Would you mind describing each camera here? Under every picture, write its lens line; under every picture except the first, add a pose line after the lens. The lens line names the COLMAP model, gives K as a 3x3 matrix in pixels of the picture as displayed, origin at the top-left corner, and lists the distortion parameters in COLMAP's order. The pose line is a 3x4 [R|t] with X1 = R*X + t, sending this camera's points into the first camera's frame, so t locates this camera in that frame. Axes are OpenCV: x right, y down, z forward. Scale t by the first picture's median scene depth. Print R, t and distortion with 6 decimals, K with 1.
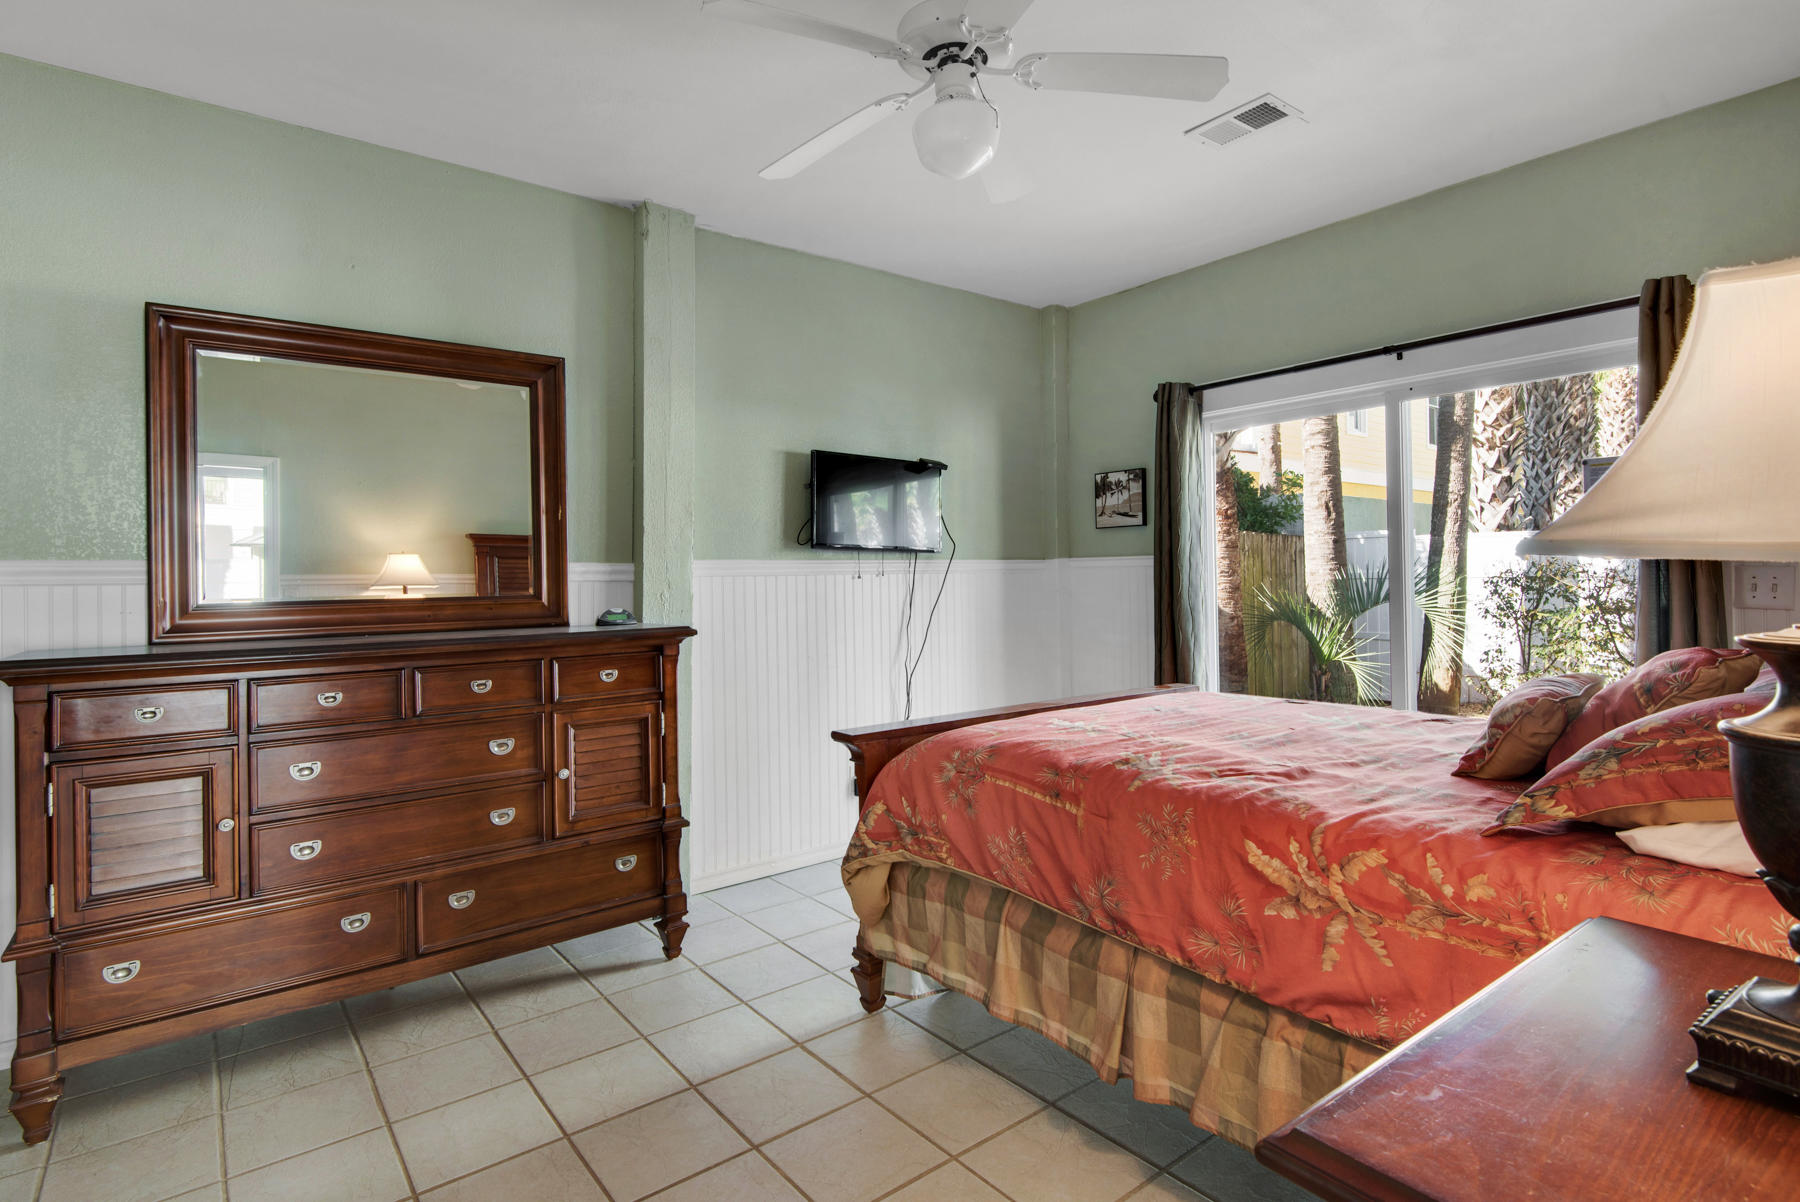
lens RADIAL K [[882.5, 0, 897.4], [0, 882.5, 588.1], [0, 0, 1]] dist [0.009064, -0.008661]
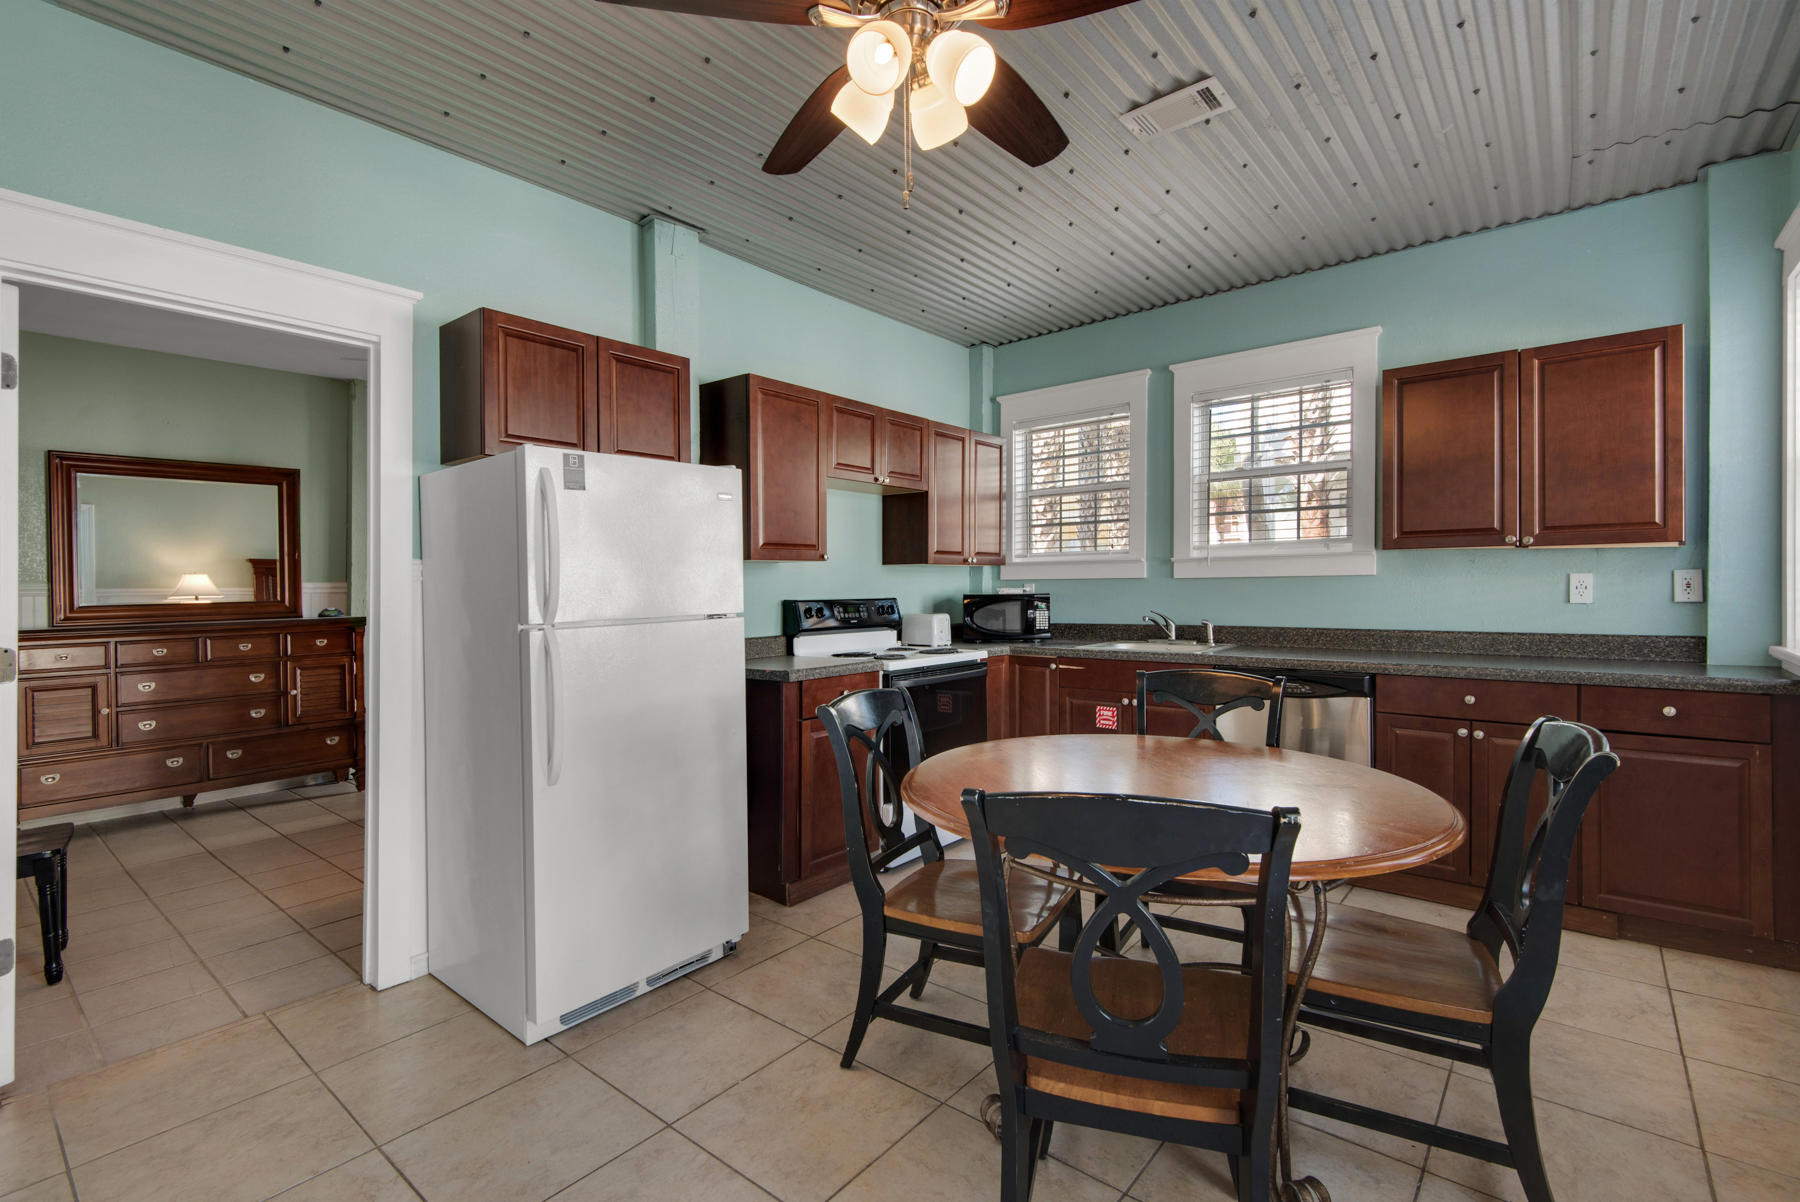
lens RADIAL K [[823.5, 0, 883.6], [0, 823.5, 592.7], [0, 0, 1]] dist [0.002786, -0.001085]
pose [[0.981656, -0.003298, 0.190631, 0.607483], [0.003445, 0.999994, -0.000442, -0.004398], [-0.190628, 0.001090, 0.981662, -1.133042]]
